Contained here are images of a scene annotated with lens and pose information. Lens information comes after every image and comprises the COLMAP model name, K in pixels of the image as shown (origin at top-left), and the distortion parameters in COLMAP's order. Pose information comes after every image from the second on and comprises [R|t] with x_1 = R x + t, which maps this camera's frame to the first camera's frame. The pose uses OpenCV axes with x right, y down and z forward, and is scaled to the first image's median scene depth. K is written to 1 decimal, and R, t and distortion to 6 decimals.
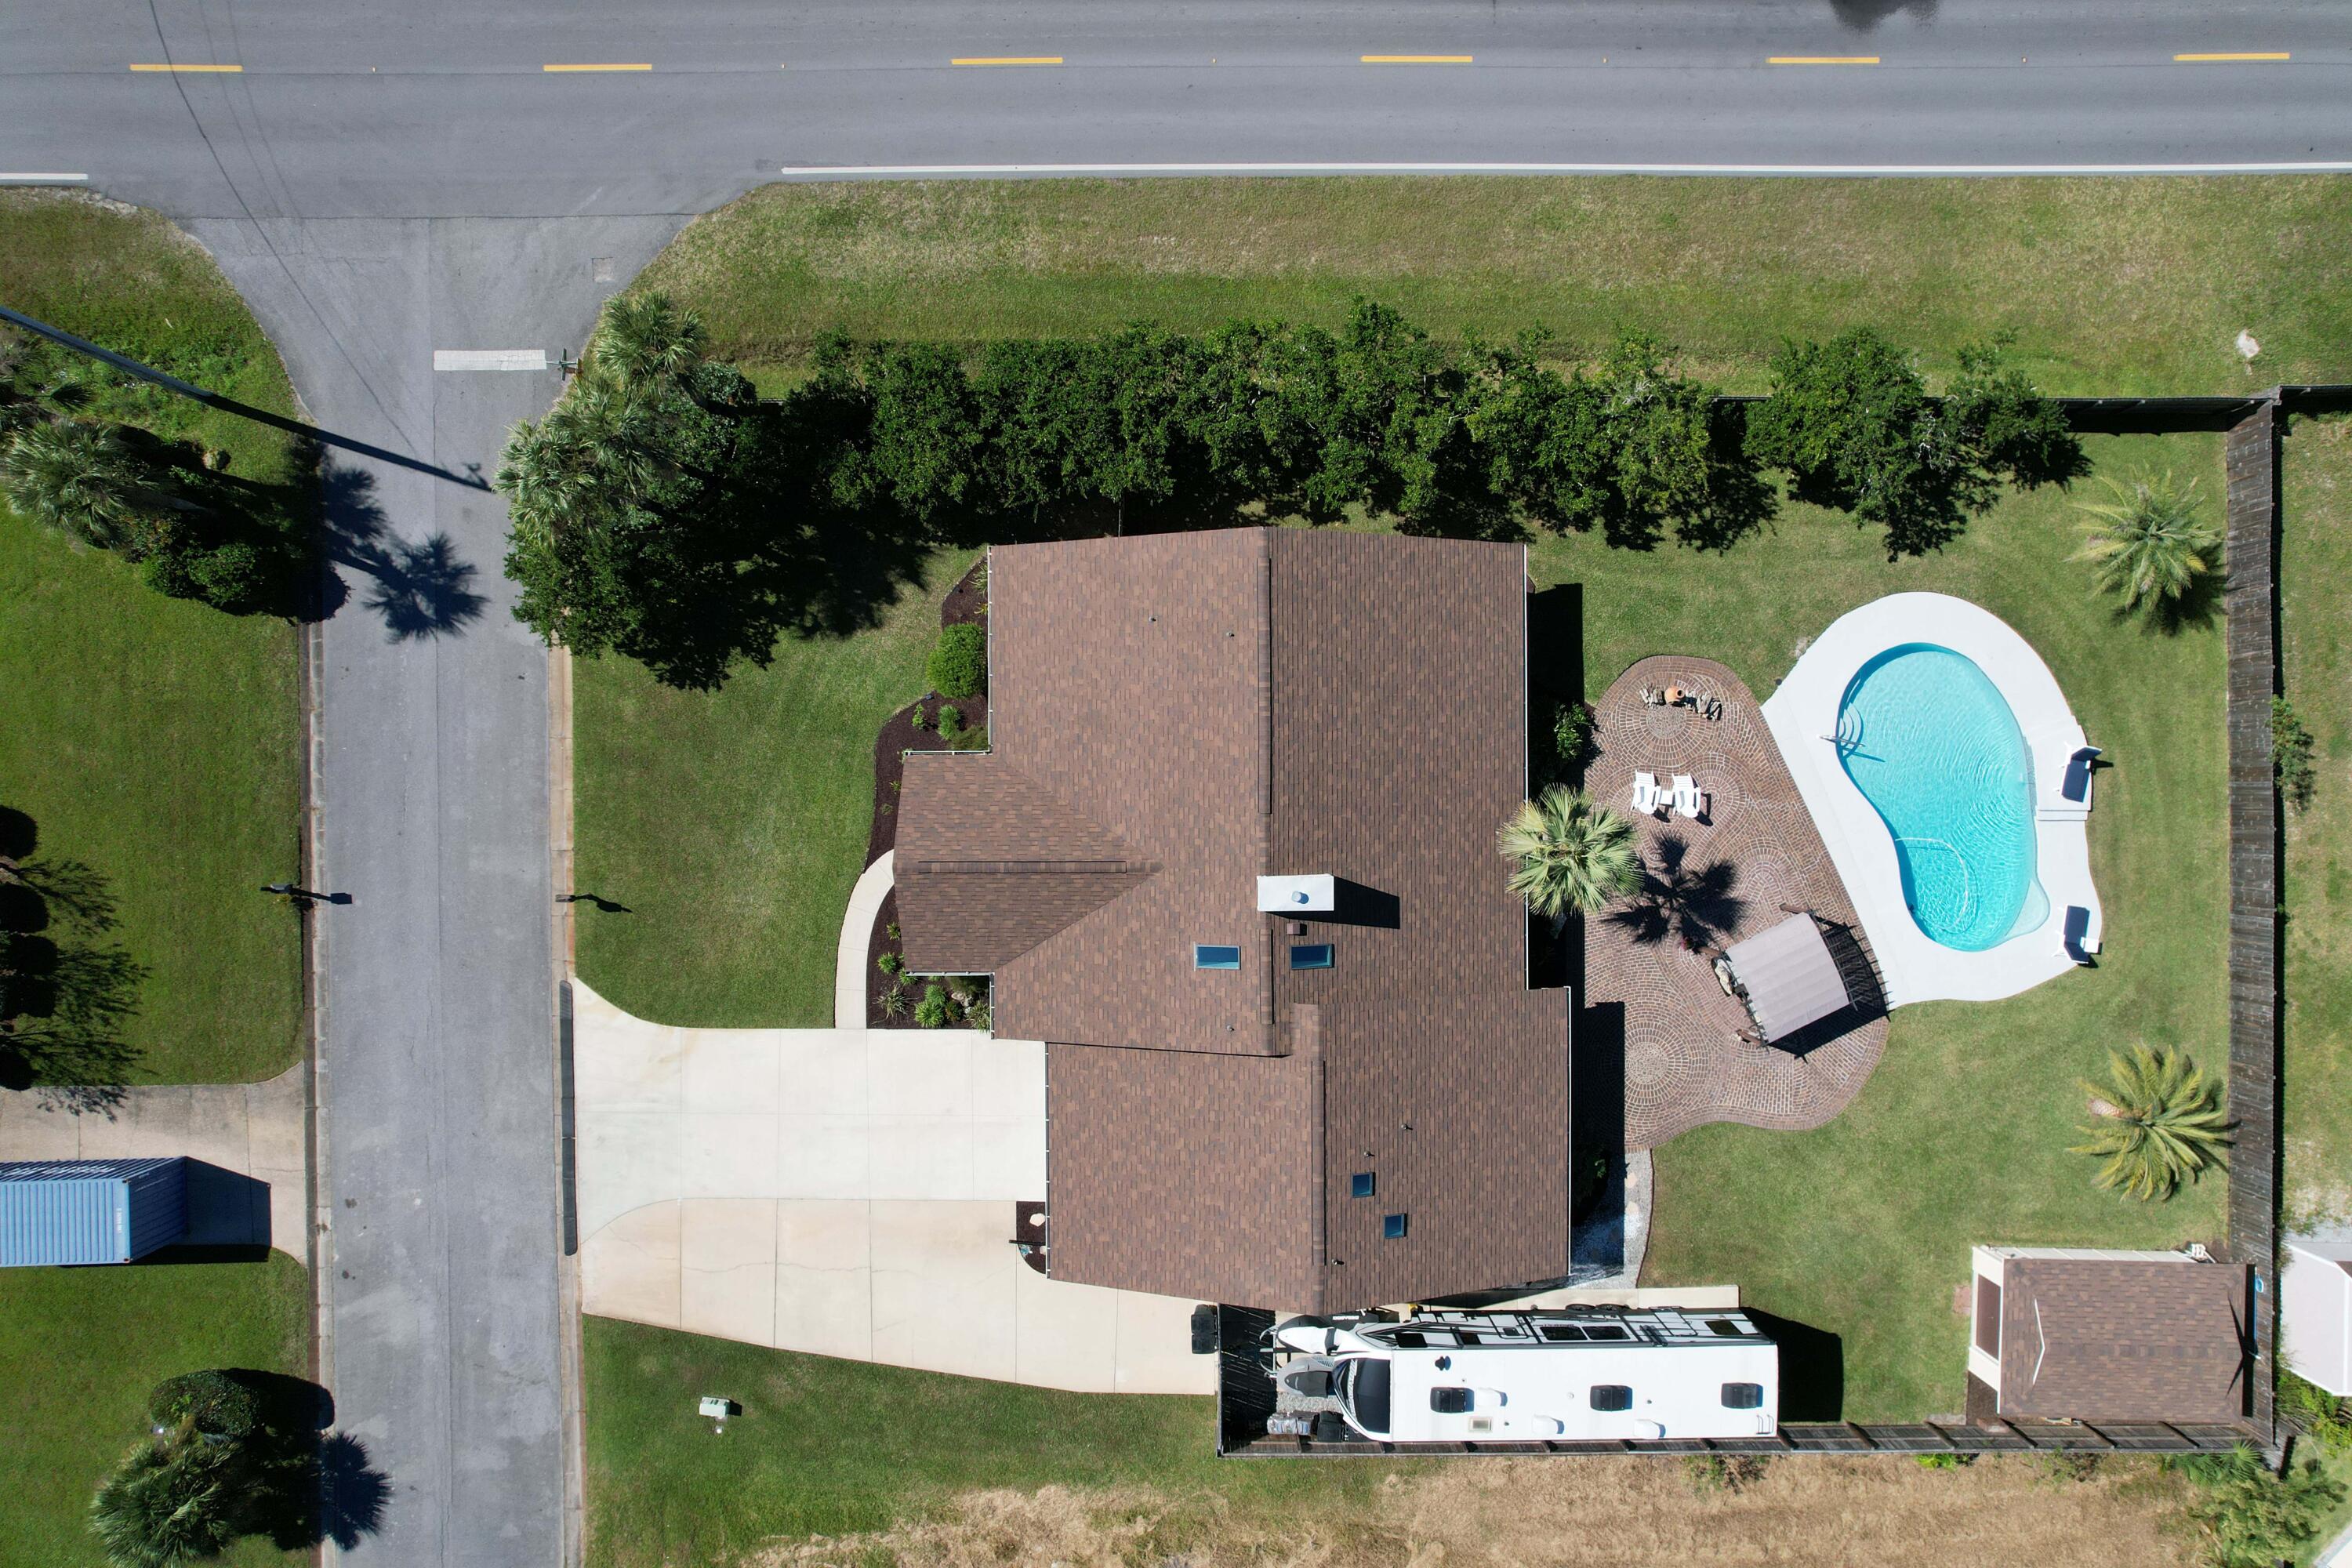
lens RADIAL K [[1505.3, 0, 1194.7], [0, 1505.3, 779.4], [0, 0, 1]] dist [-0.073459, 0.065819]
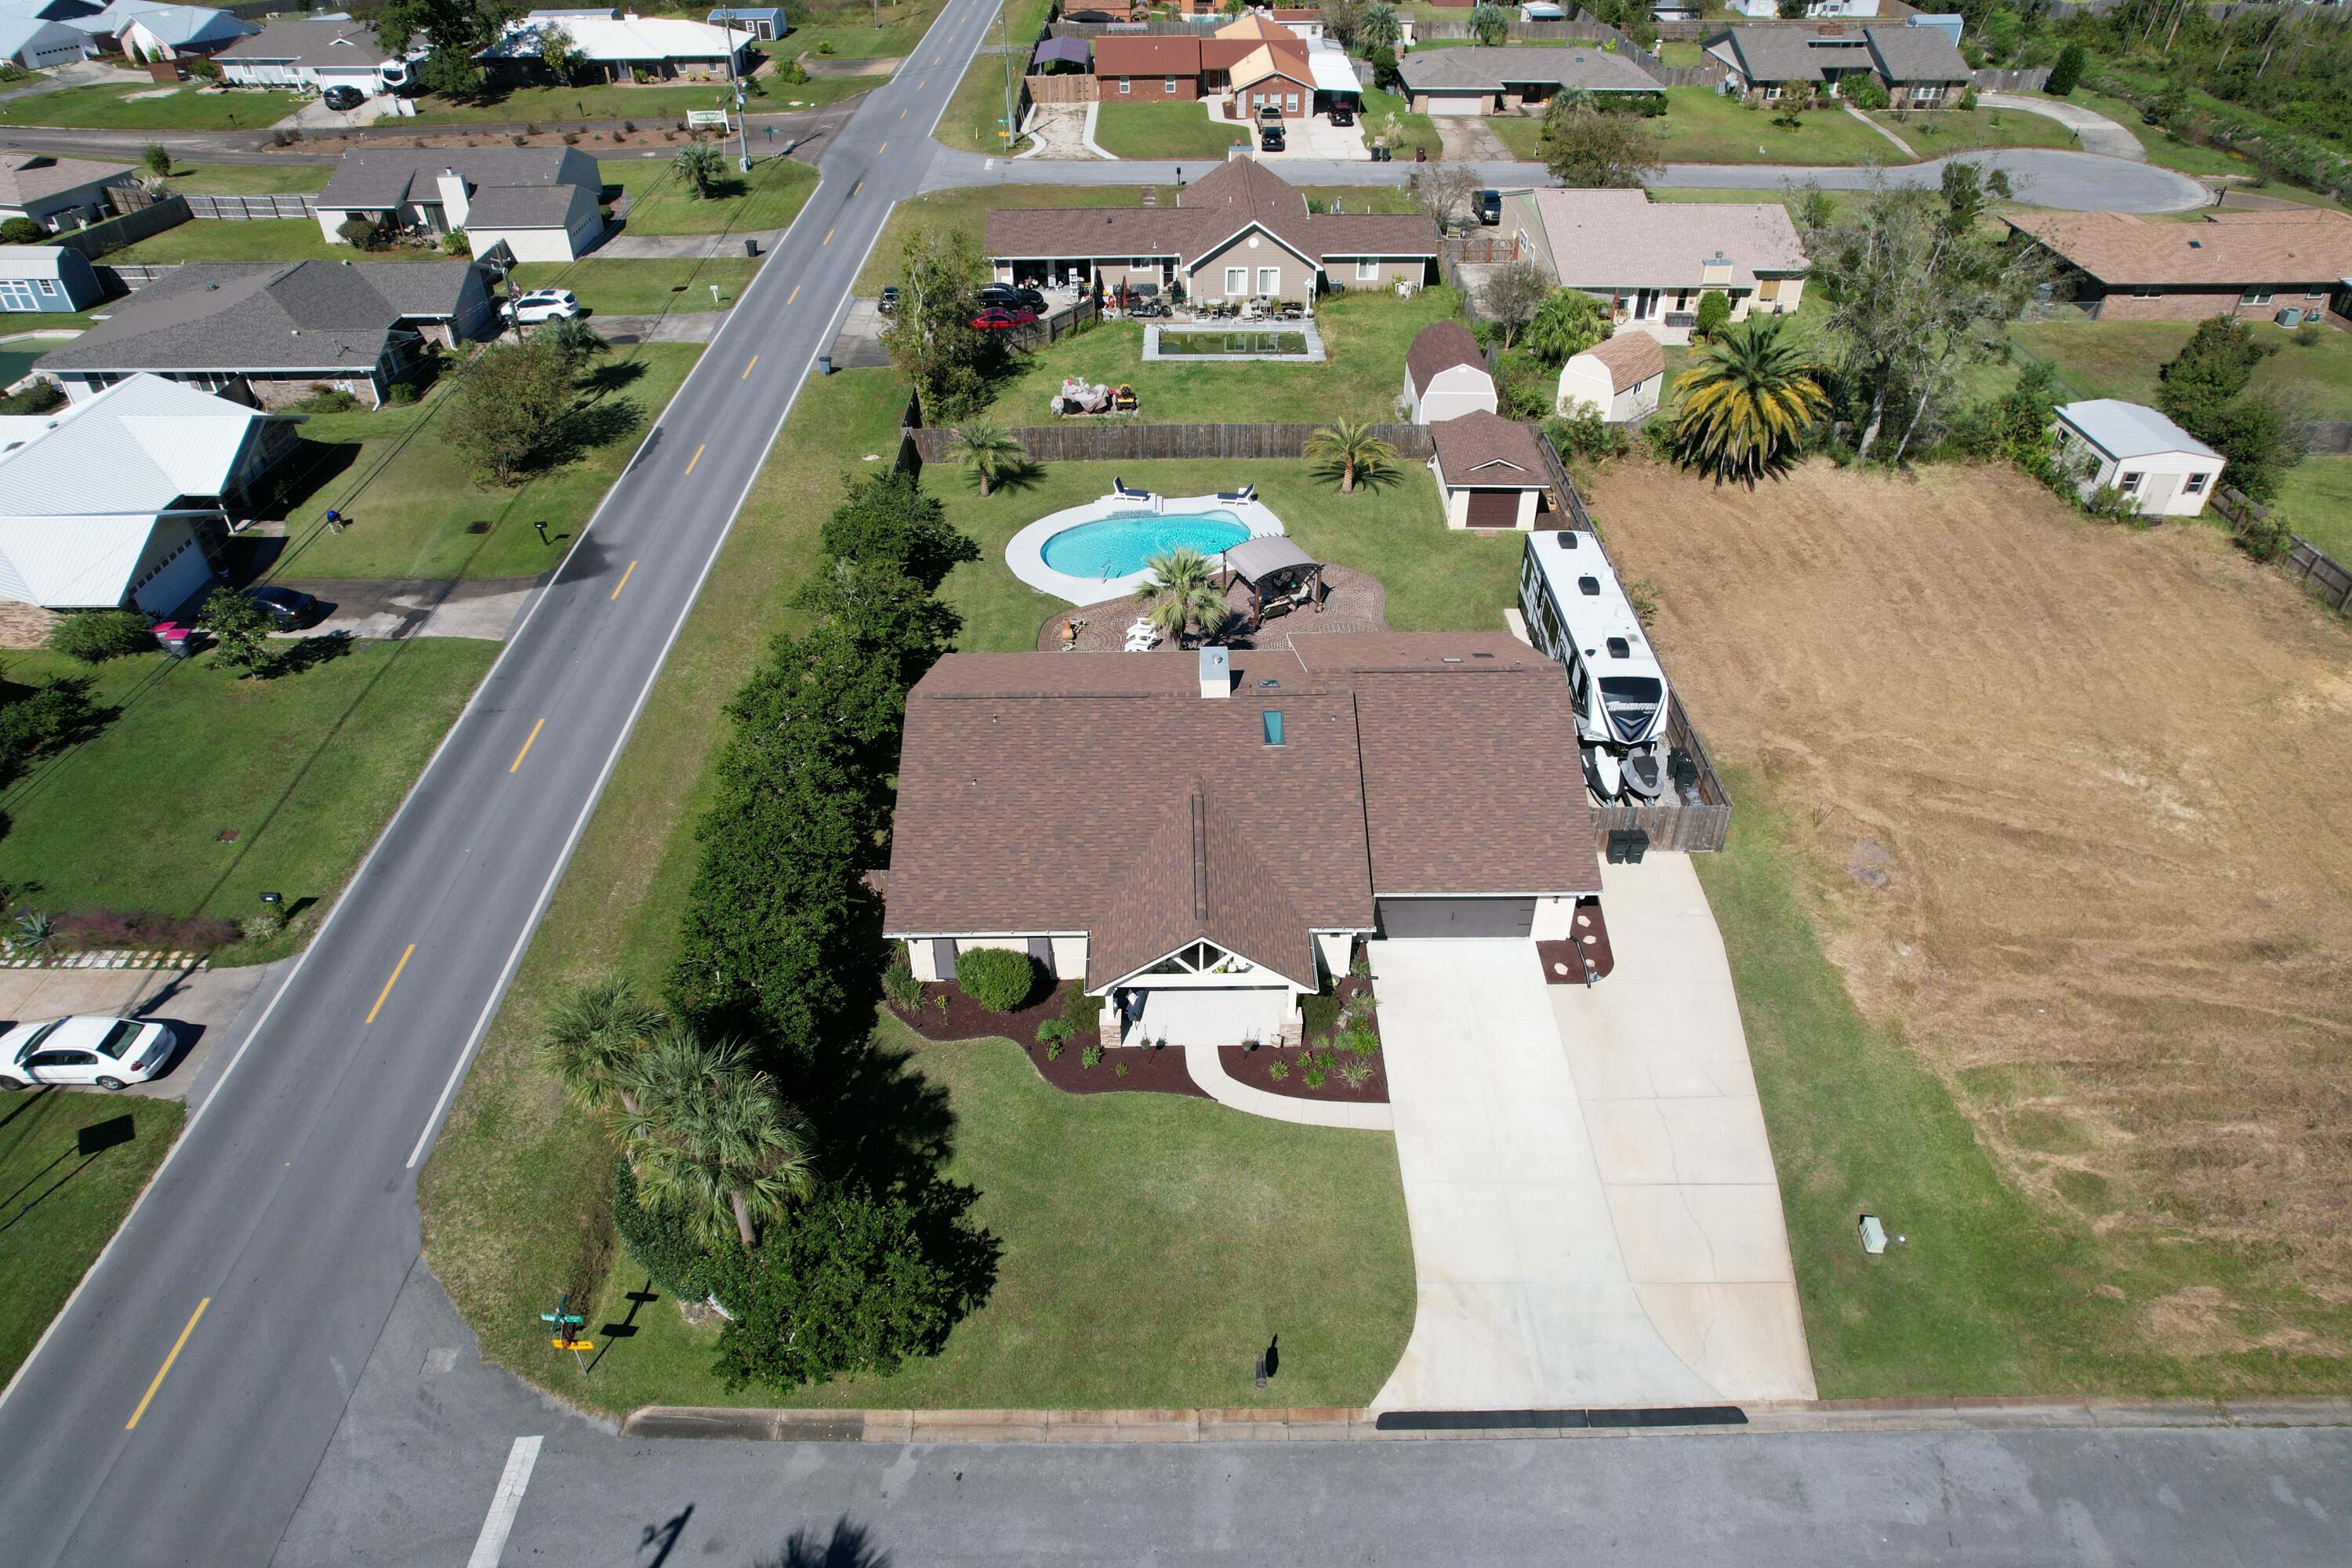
lens RADIAL K [[1505.3, 0, 1188.5], [0, 1505.3, 798.2], [0, 0, 1]] dist [-0.073459, 0.065819]
pose [[-0.010958, -0.602346, 0.798160, -0.831904], [0.999911, -0.012692, 0.004150, 0.043606], [0.007630, 0.798134, 0.602431, 0.308671]]
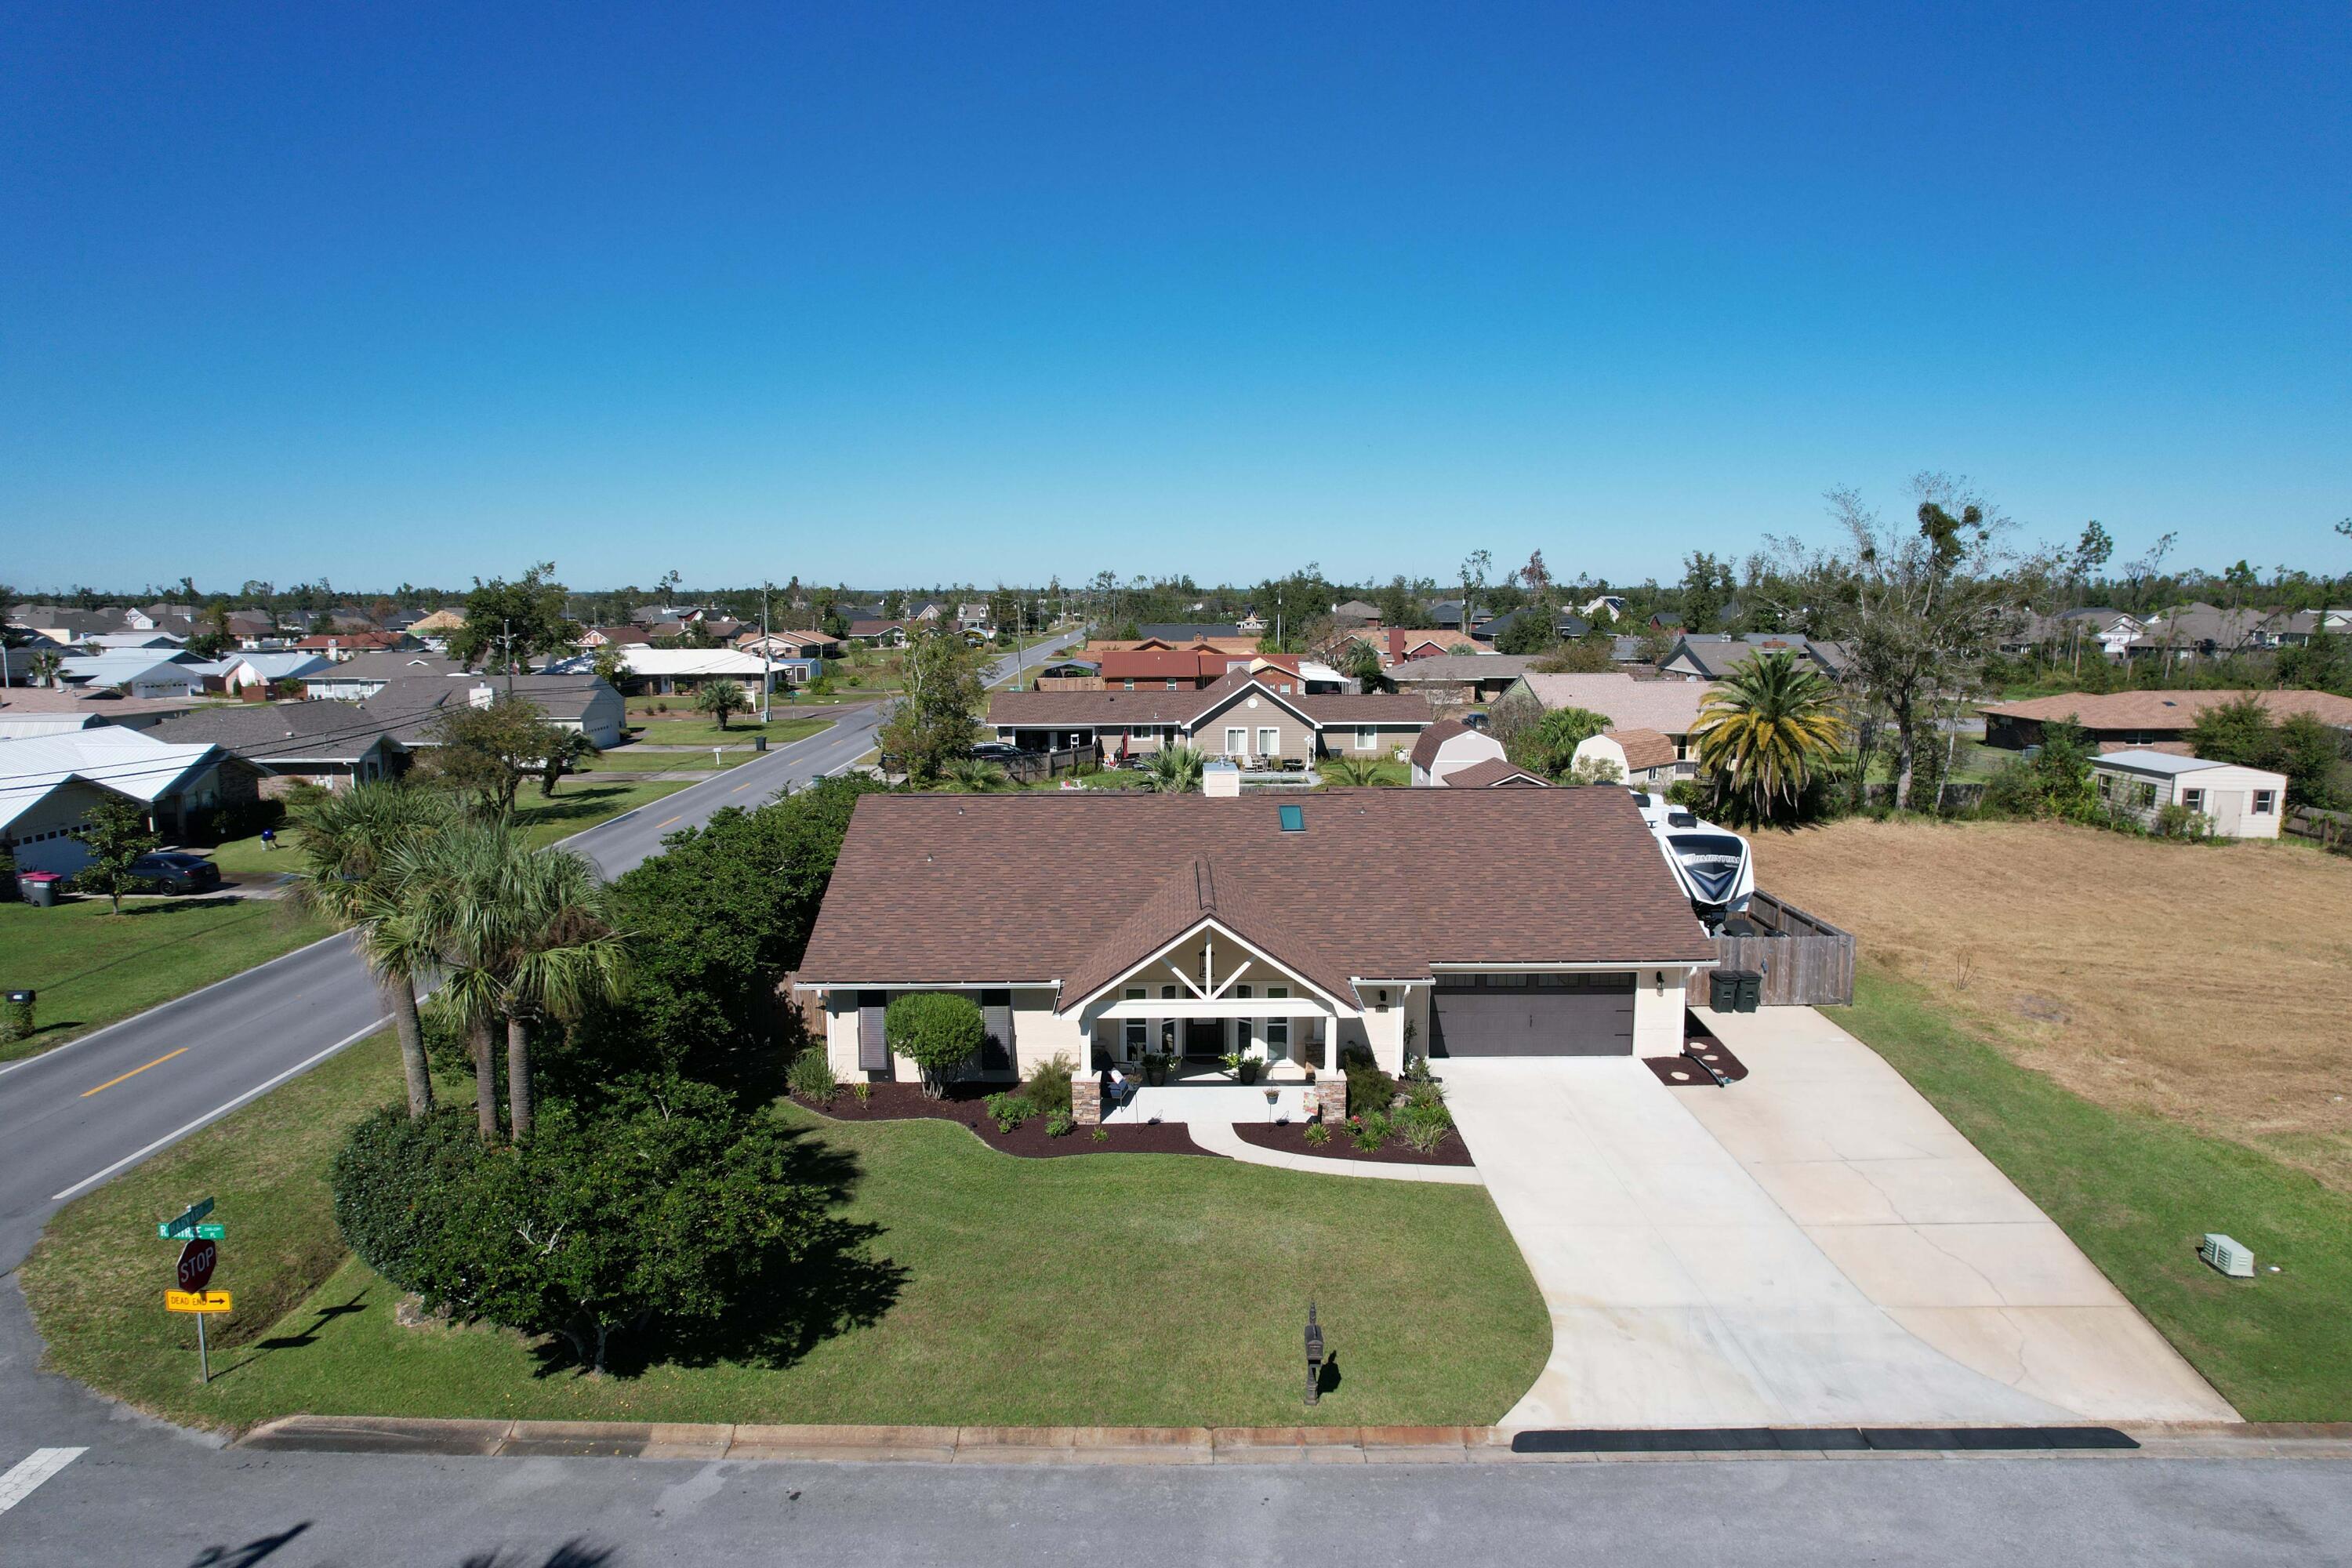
lens RADIAL K [[1505.3, 0, 1185.8], [0, 1505.3, 793.8], [0, 0, 1]] dist [-0.073459, 0.065819]
pose [[-0.010010, -0.136307, 0.990616, -0.835606], [0.999898, -0.011462, 0.008527, 0.038543], [0.010192, 0.990600, 0.136408, 0.755499]]
